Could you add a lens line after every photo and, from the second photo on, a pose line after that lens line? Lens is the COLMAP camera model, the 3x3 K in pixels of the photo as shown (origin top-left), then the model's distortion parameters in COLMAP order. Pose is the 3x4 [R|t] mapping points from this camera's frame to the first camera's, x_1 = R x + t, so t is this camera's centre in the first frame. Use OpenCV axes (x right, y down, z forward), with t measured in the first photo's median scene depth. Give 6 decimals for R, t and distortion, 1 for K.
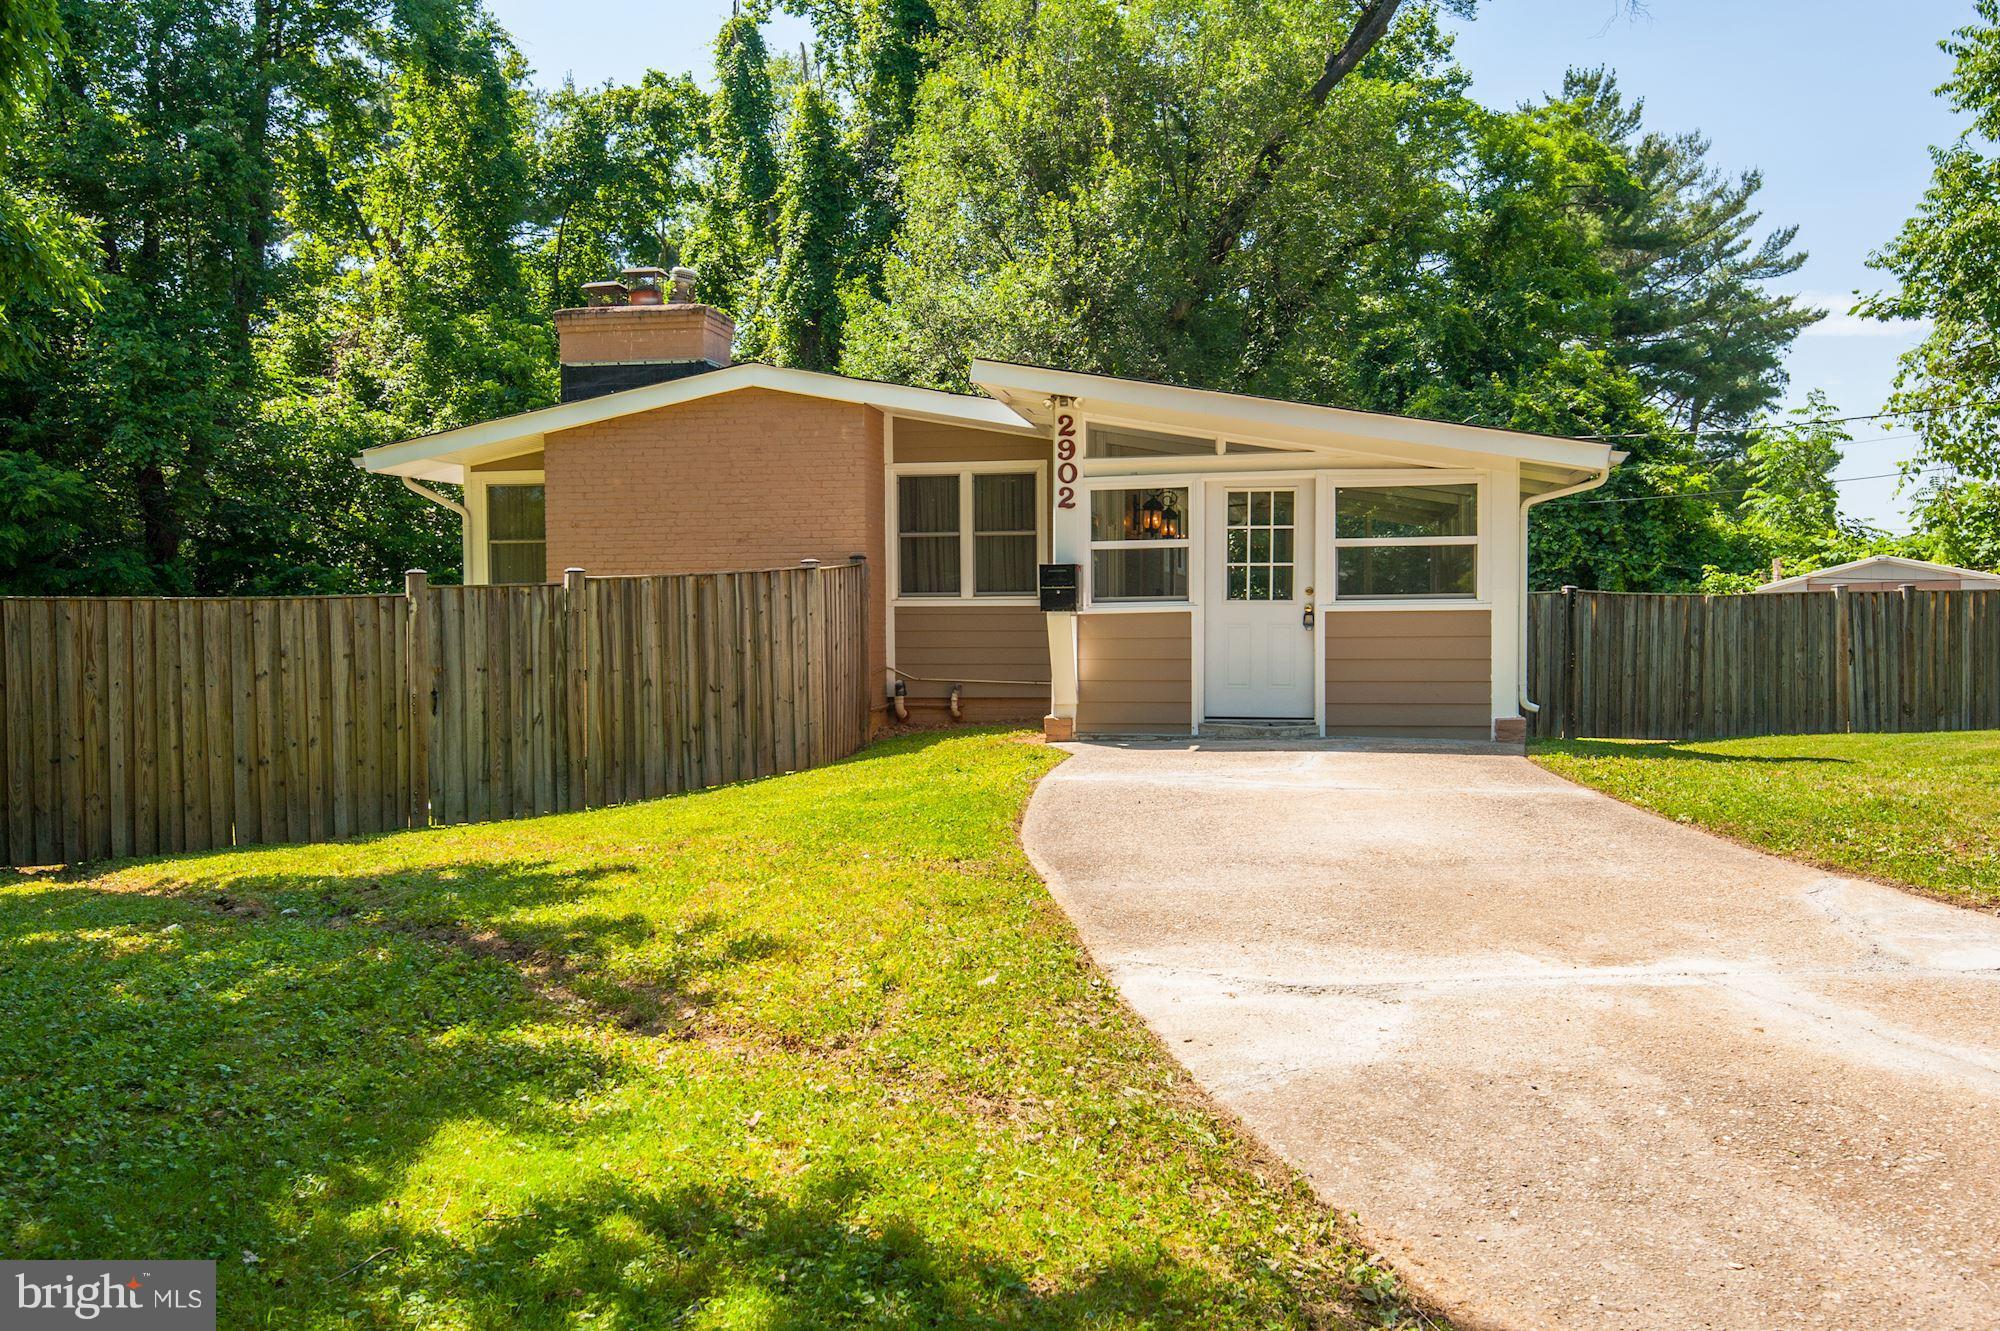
lens RADIAL K [[1816.2, 0, 1080.8], [0, 1816.2, 658.7], [0, 0, 1]] dist [-0.015931, -0.007218]
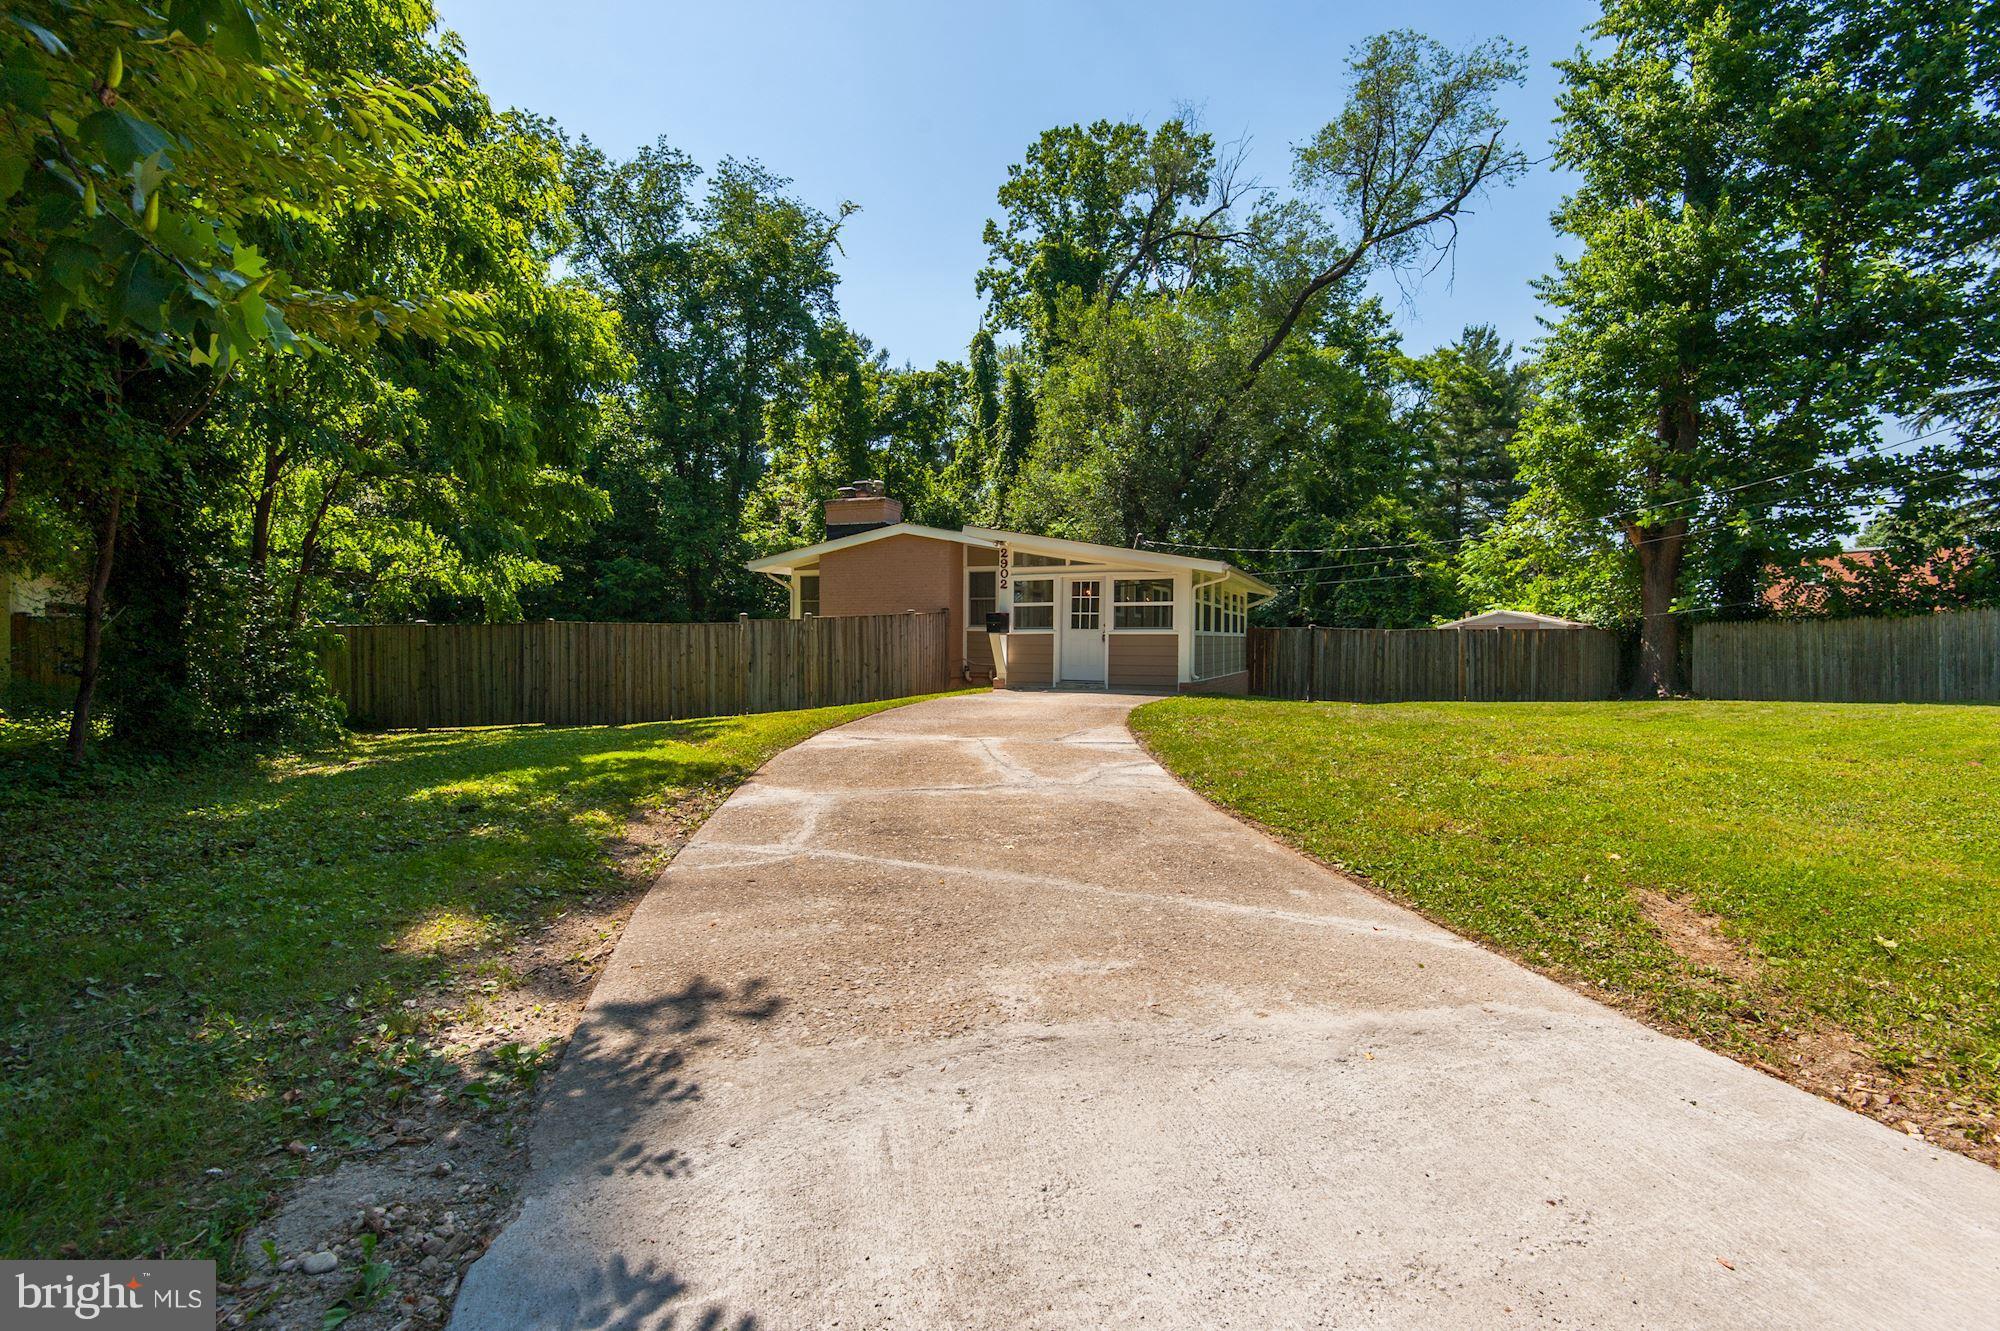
lens RADIAL K [[1067.3, 0, 1003.3], [0, 1067.3, 655.6], [0, 0, 1]] dist [0.002326, -0.018366]
pose [[0.971780, 0.016115, -0.235337, 0.313542], [-0.018398, 0.999803, -0.007508, 0.012757], [0.235170, 0.011626, 0.971885, -0.323296]]
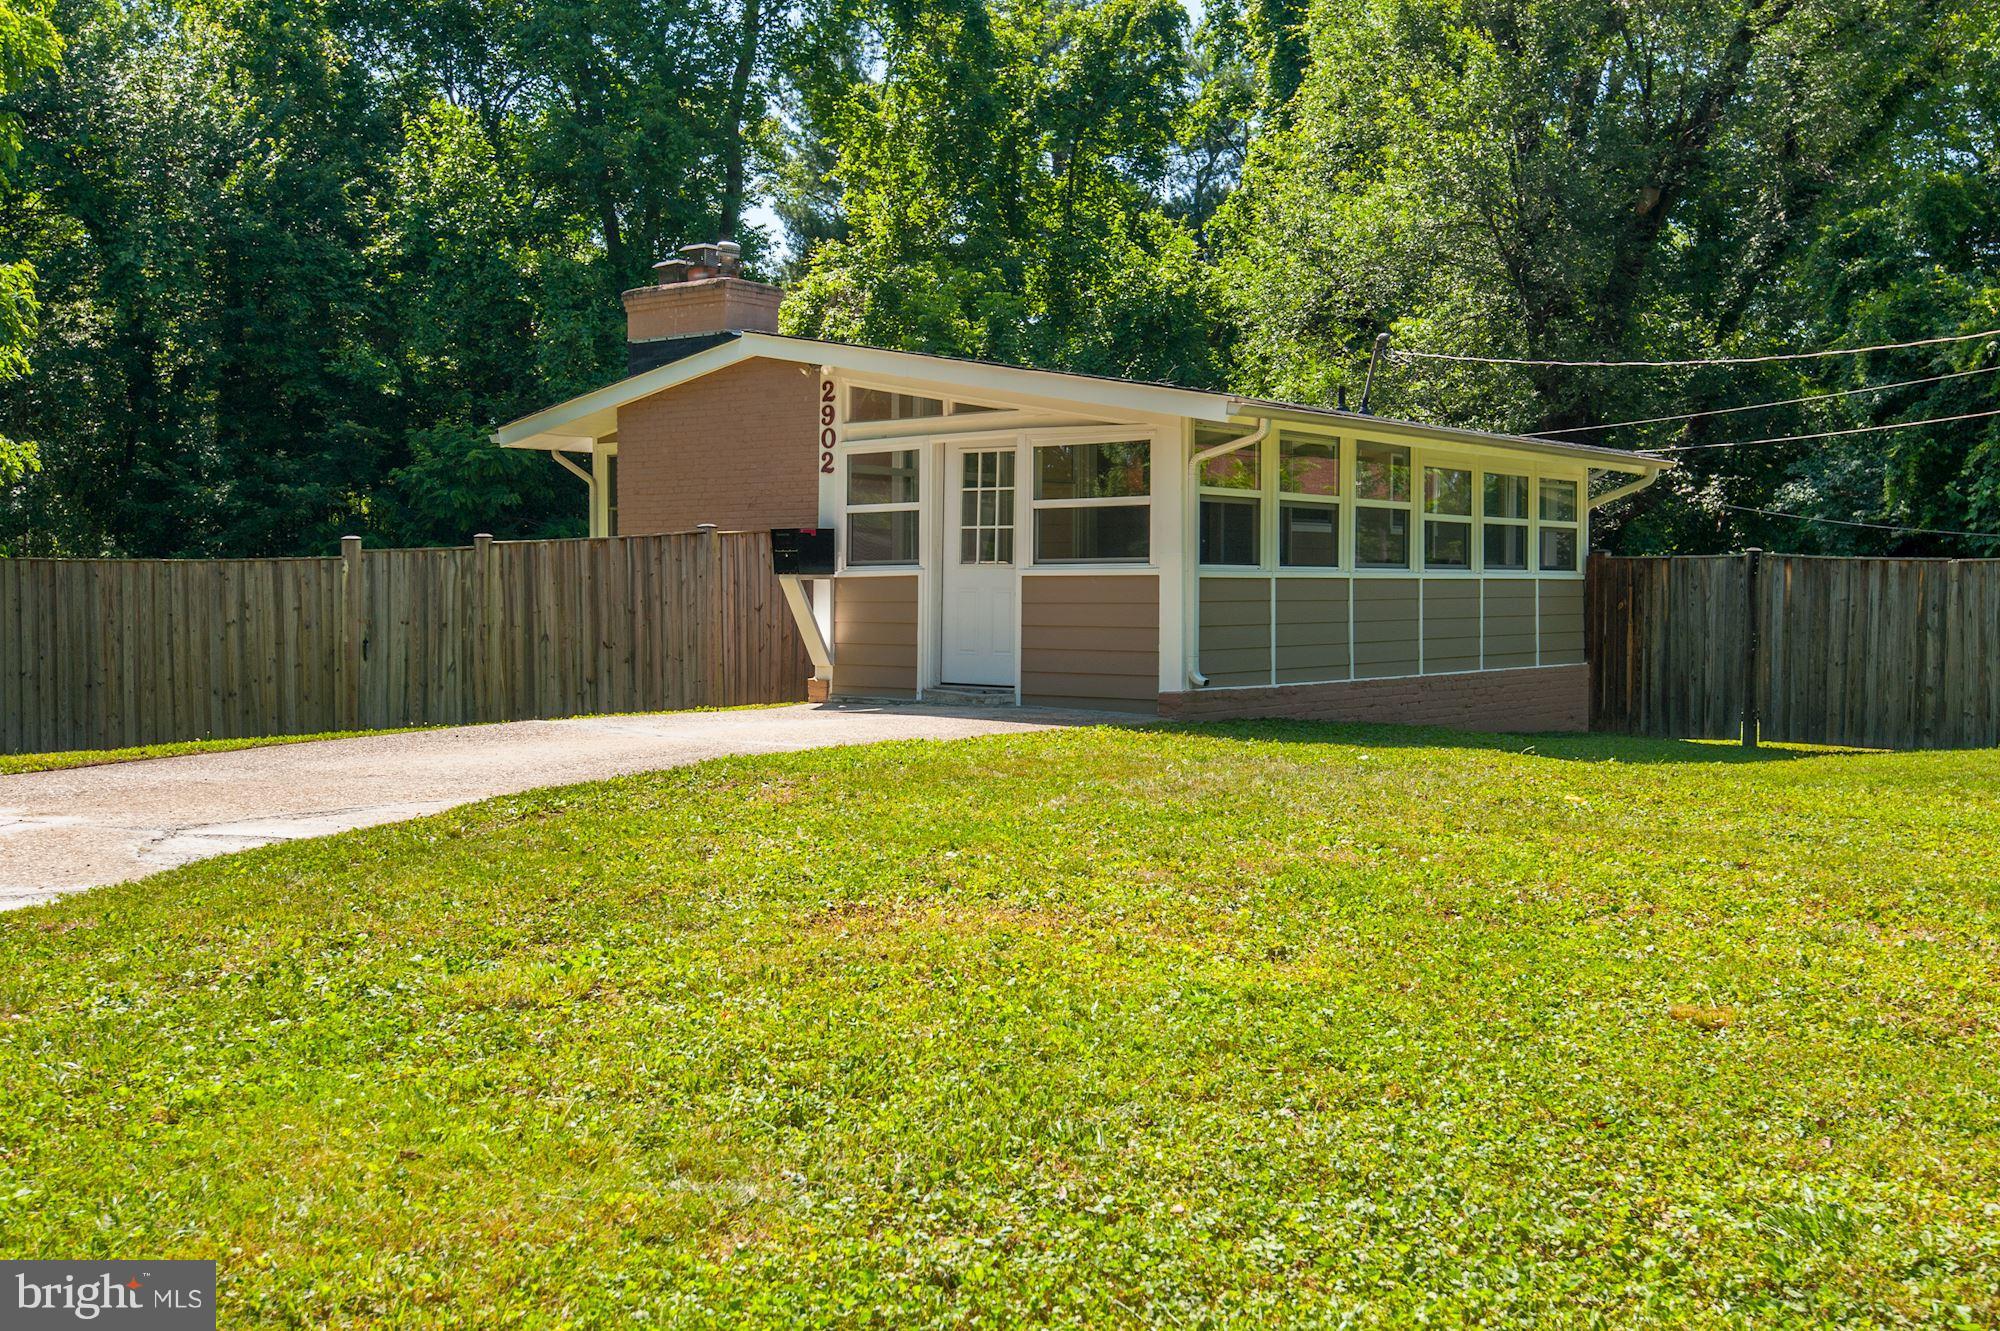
lens RADIAL K [[2263.4, 0, 877.7], [0, 2263.4, 668.1], [0, 0, 1]] dist [-0.004406, -0.002609]
pose [[0.838734, 0.027043, -0.543869, 0.705320], [-0.020103, 0.999623, 0.018702, 0.001947], [0.544170, -0.004753, 0.838962, -0.045711]]
